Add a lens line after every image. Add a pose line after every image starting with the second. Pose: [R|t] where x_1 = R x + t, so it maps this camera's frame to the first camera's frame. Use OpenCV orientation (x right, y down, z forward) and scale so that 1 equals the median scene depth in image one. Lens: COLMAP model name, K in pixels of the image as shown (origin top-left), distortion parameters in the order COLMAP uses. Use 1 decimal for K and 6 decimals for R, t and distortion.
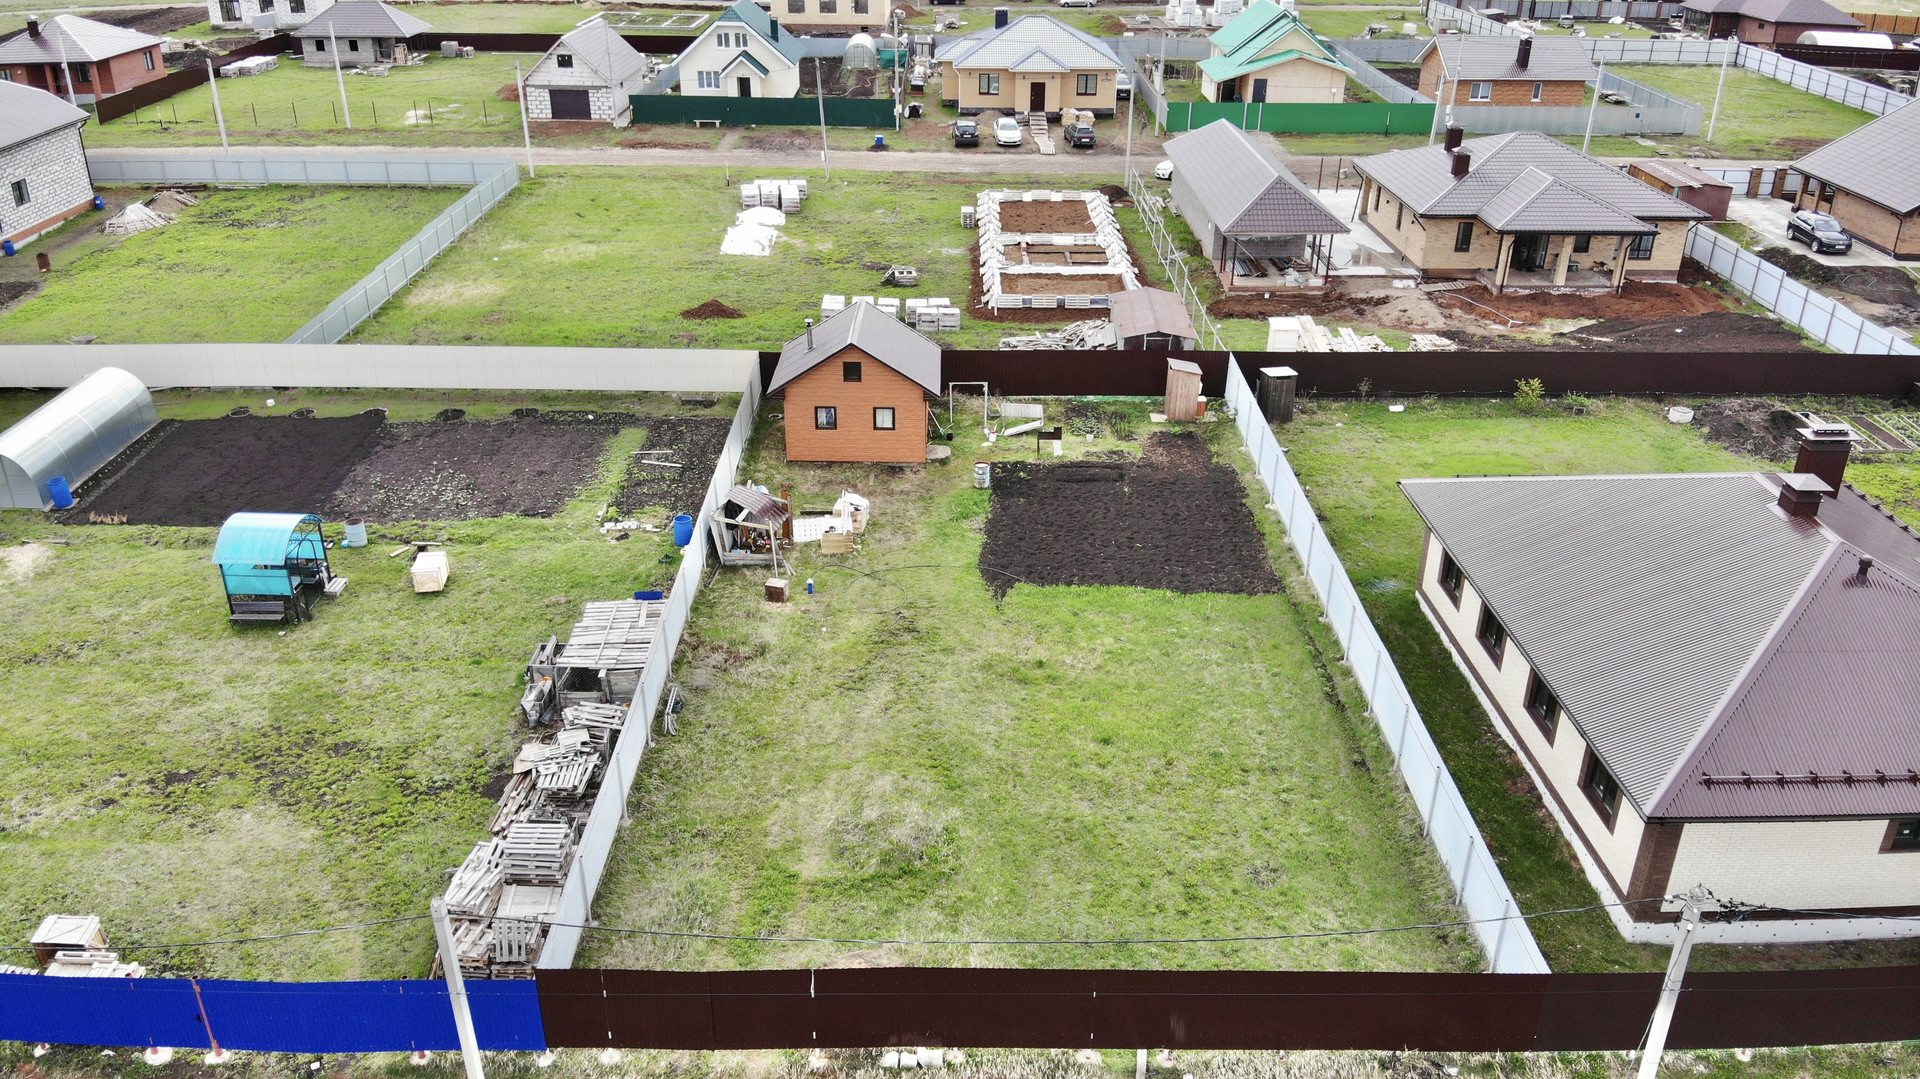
lens RADIAL K [[1397.0, 0, 954.3], [0, 1397.0, 528.0], [0, 0, 1]] dist [0.215803, -0.386433]
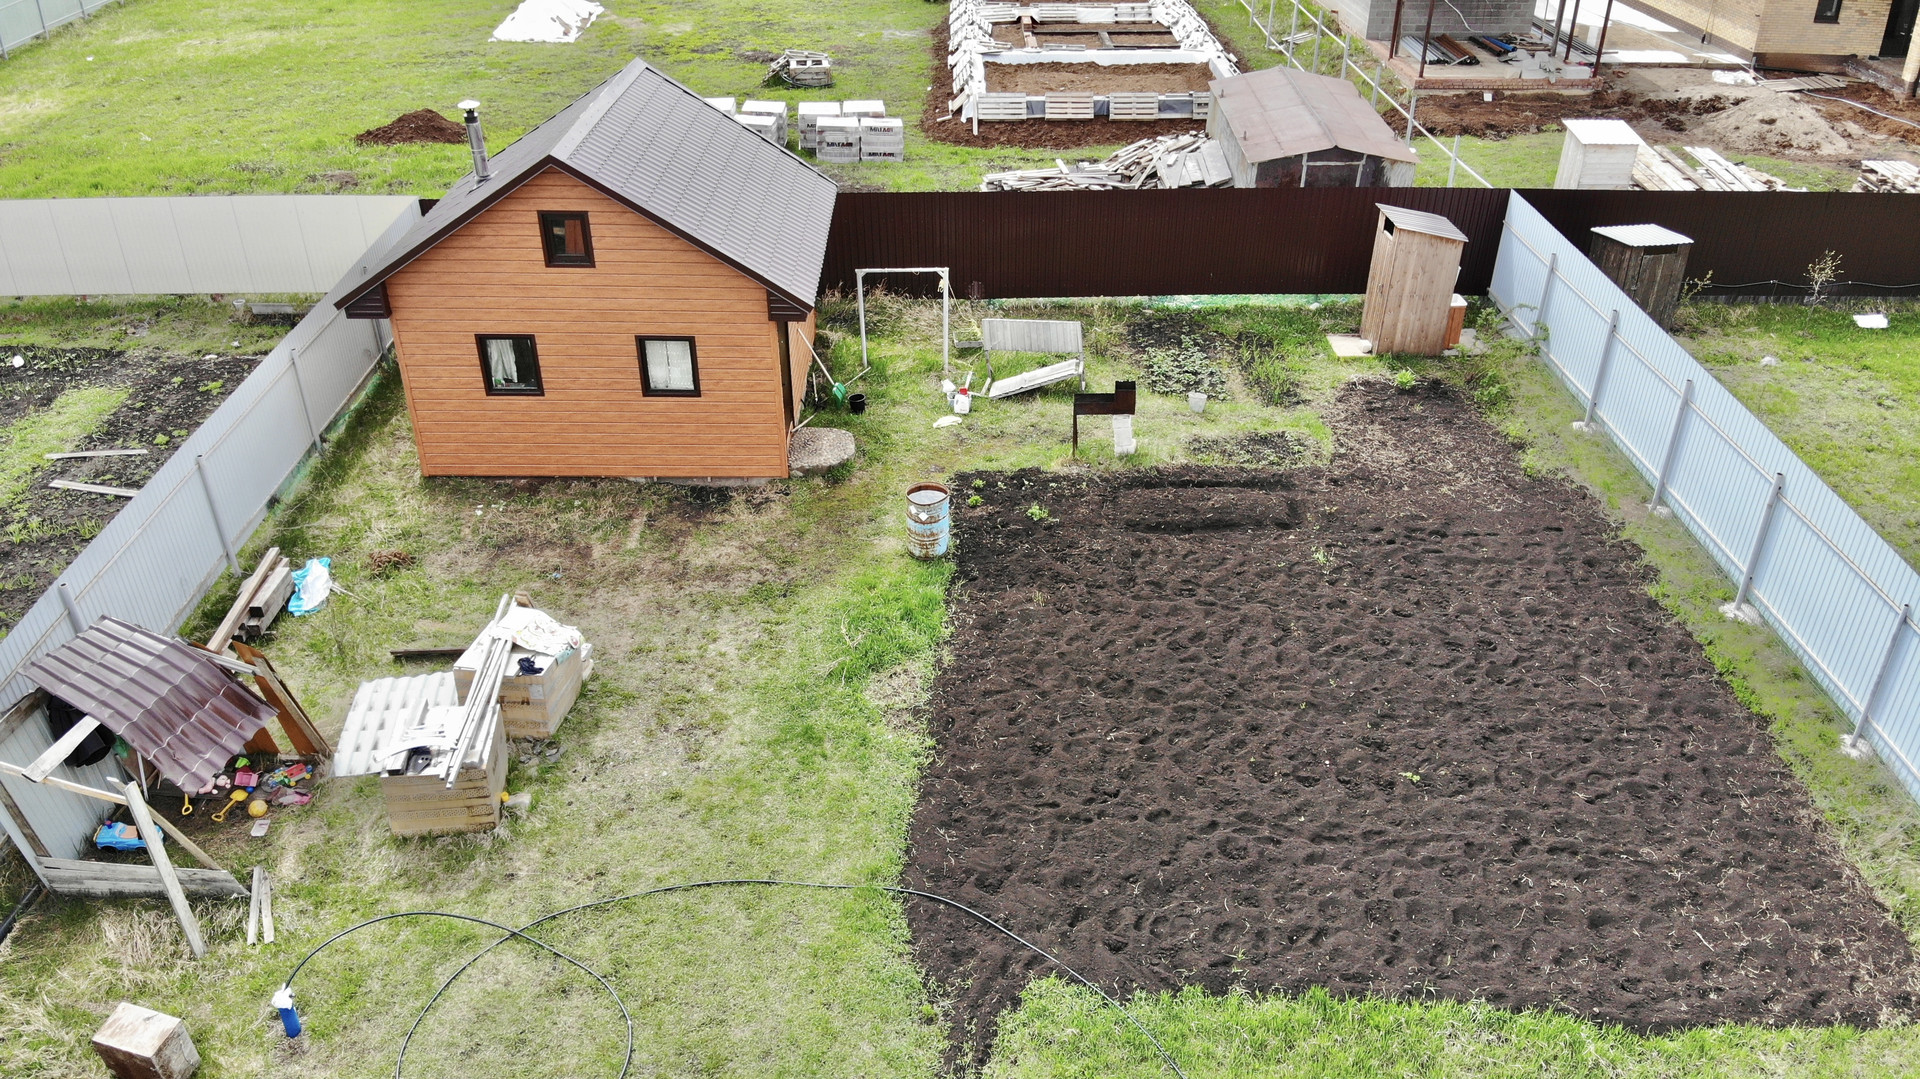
lens RADIAL K [[1396.8, 0, 960.0], [0, 1396.8, 539.5], [0, 0, 1]] dist [0.150200, -0.267942]
pose [[0.999928, -0.010498, 0.005883, 0.023106], [0.009950, 0.996209, 0.086417, -0.058211], [-0.006768, -0.086352, 0.996242, 0.565542]]
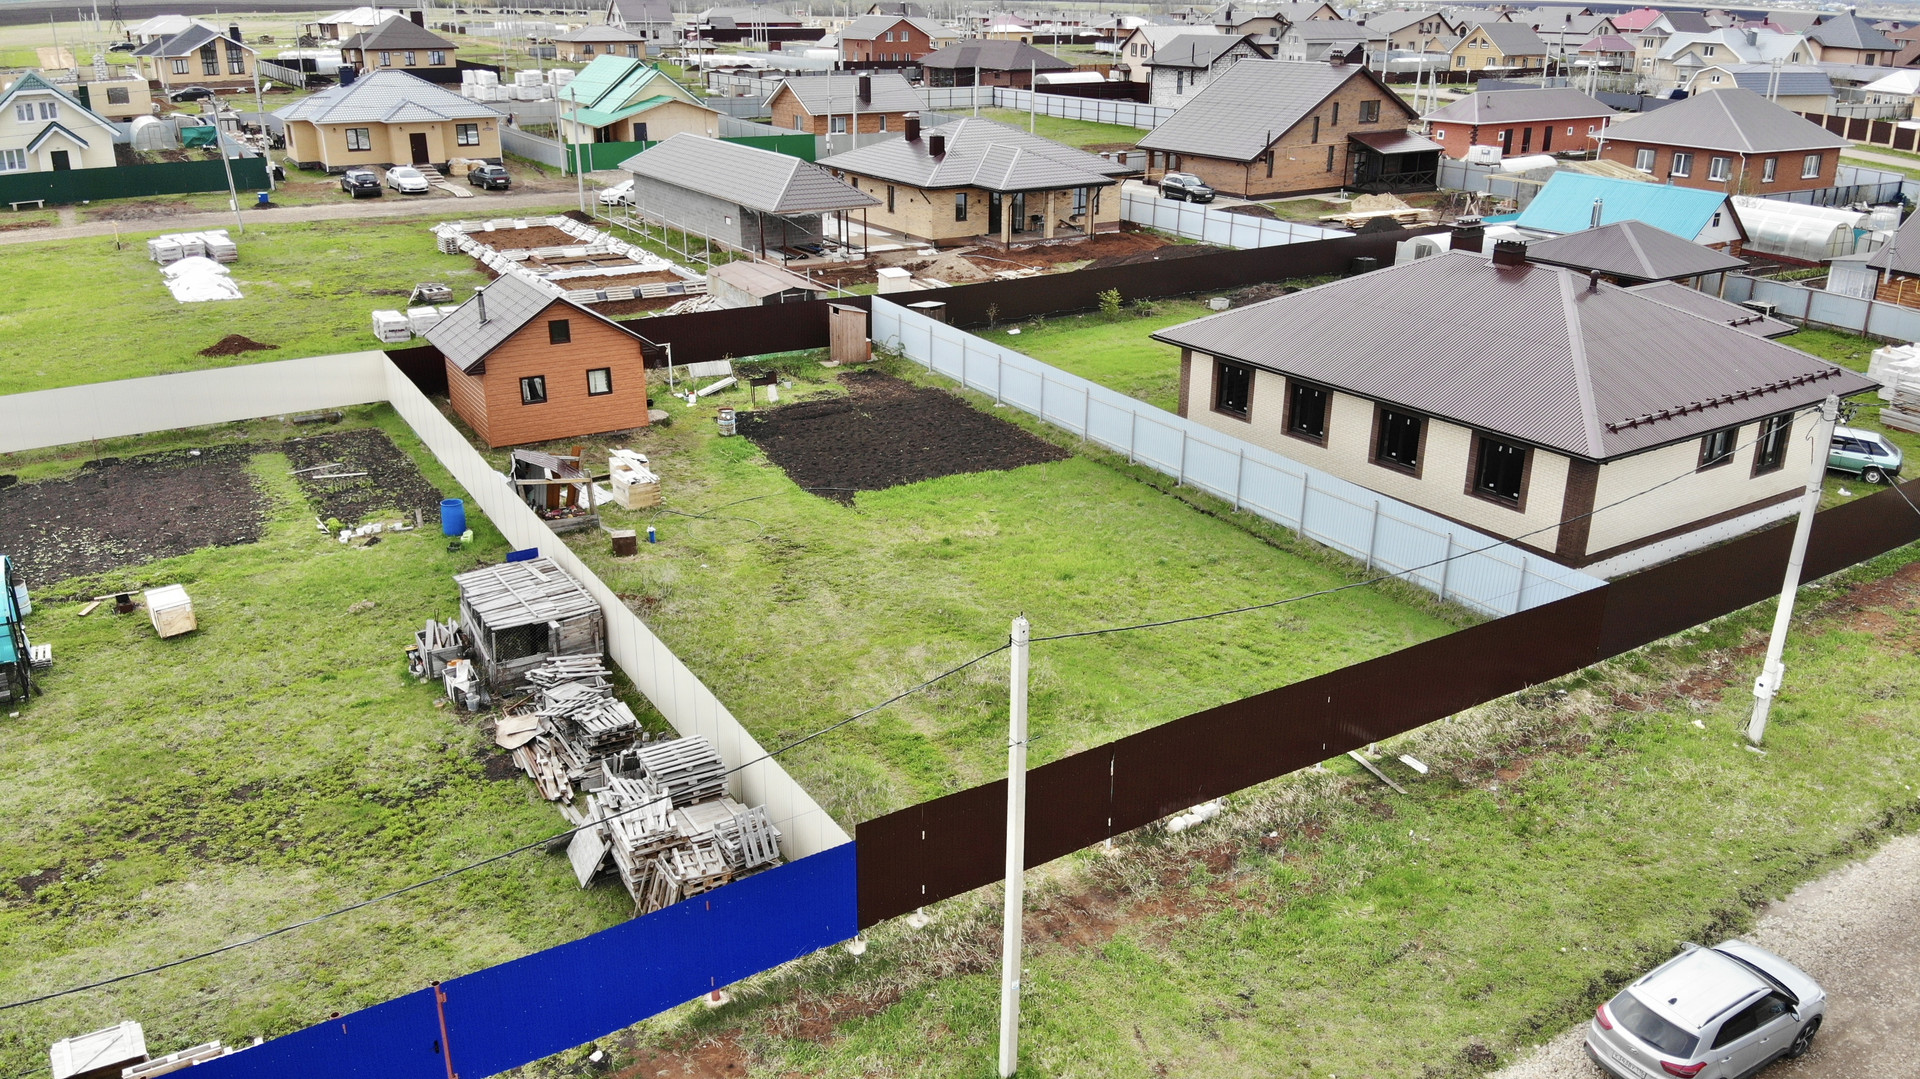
lens RADIAL K [[1396.8, 0, 960.0], [0, 1396.8, 539.5], [0, 0, 1]] dist [0.150200, -0.267942]
pose [[0.847615, -0.194262, 0.493773, -0.293352], [0.231833, 0.972635, -0.015309, 0.080160], [-0.477287, 0.127449, 0.869456, 0.105426]]
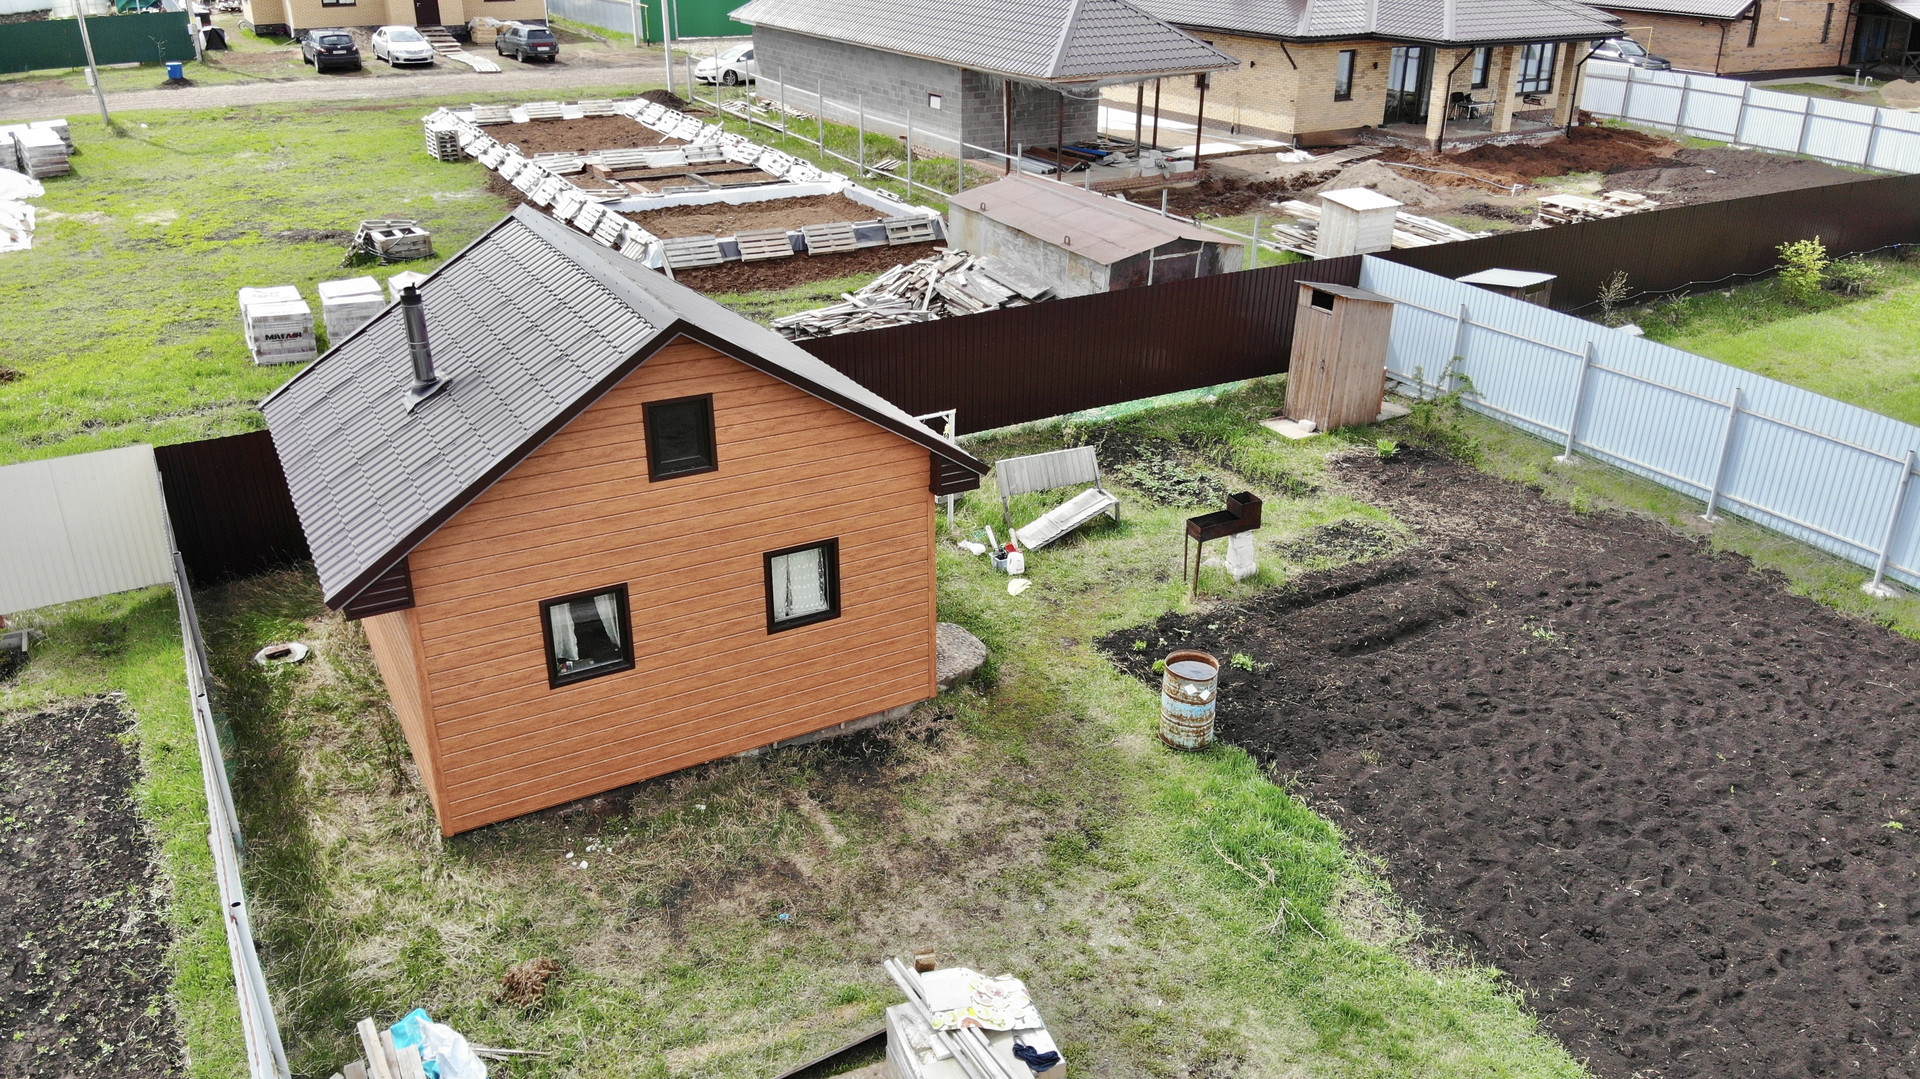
lens RADIAL K [[1396.8, 0, 960.0], [0, 1396.8, 539.5], [0, 0, 1]] dist [0.150200, -0.267942]
pose [[0.869279, -0.208635, 0.448136, -0.132078], [0.216936, 0.975614, 0.033403, -0.081778], [-0.444177, 0.068180, 0.893341, 0.677233]]
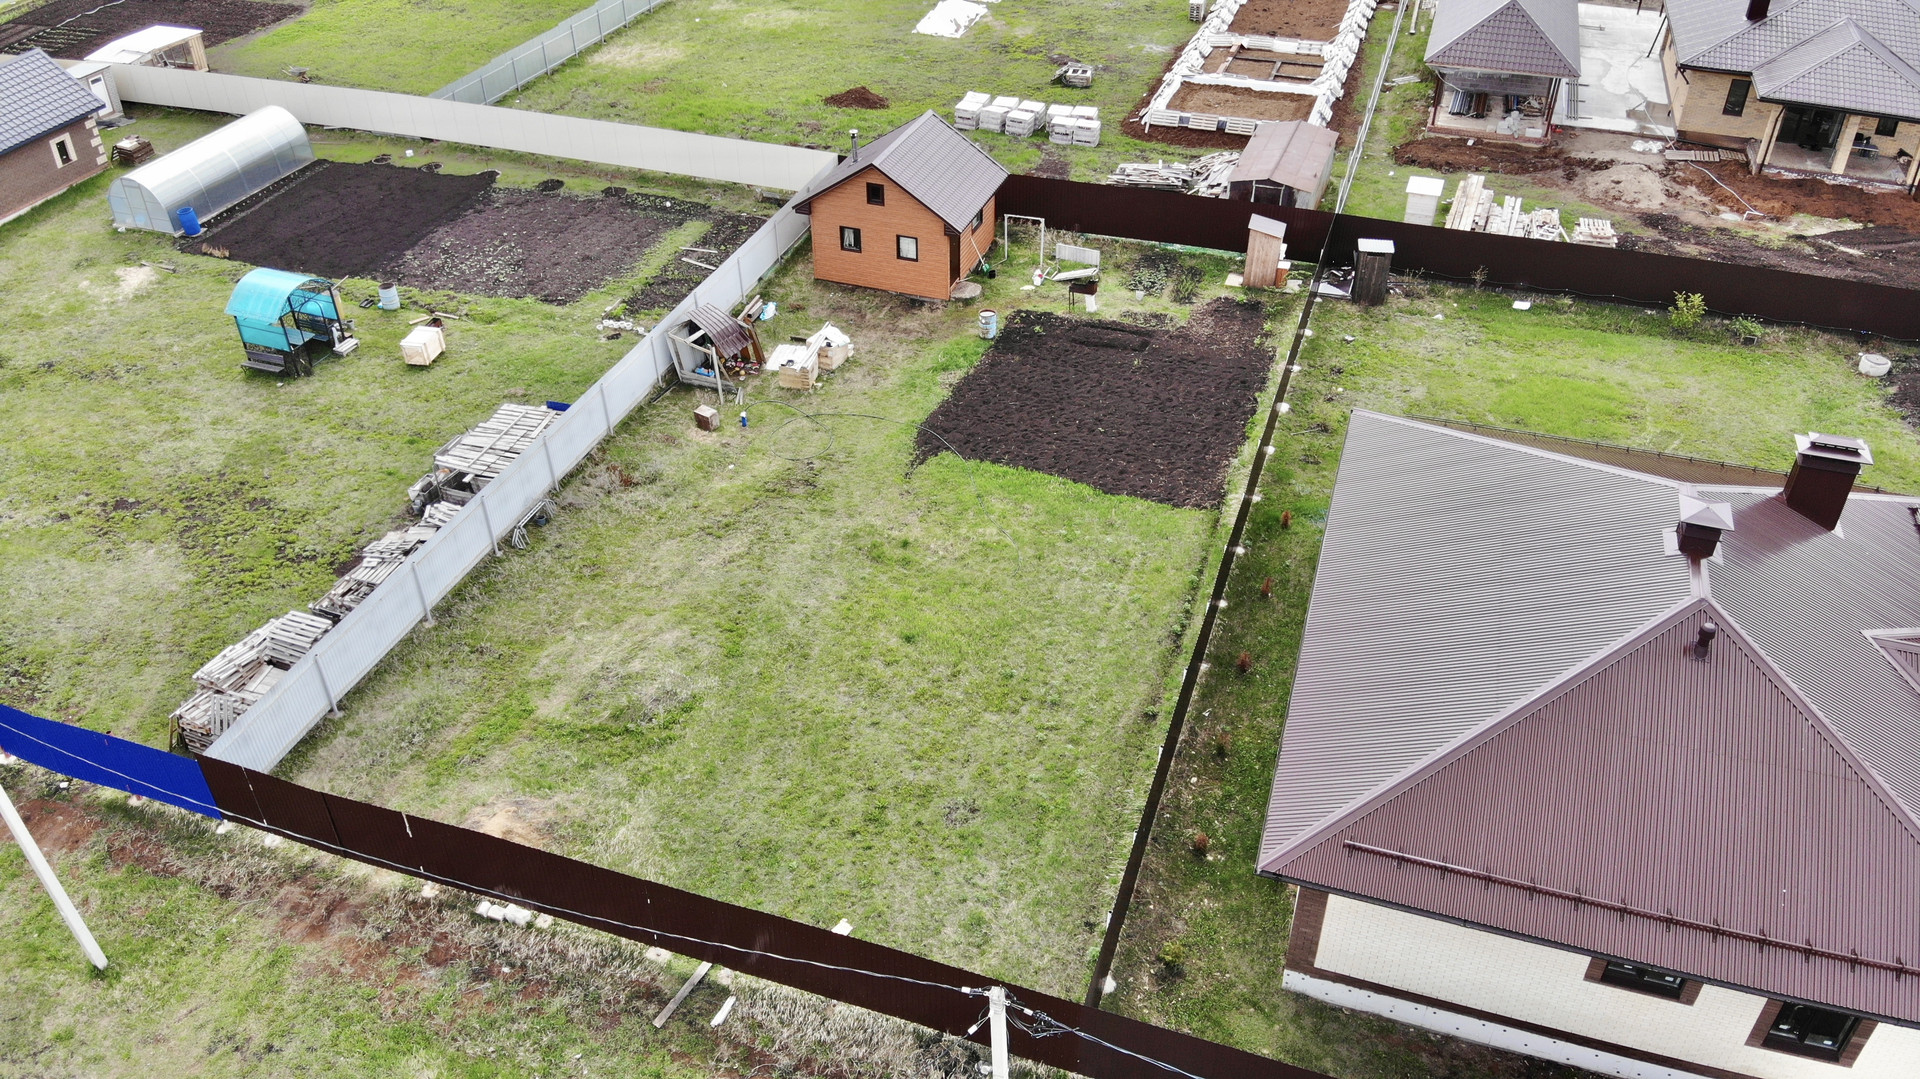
lens RADIAL K [[1396.8, 0, 960.0], [0, 1396.8, 539.5], [0, 0, 1]] dist [0.150200, -0.267942]
pose [[0.945580, 0.184858, -0.267781, 0.251691], [-0.134801, 0.971557, 0.194693, -0.069755], [0.296155, -0.148001, 0.943604, 0.074815]]
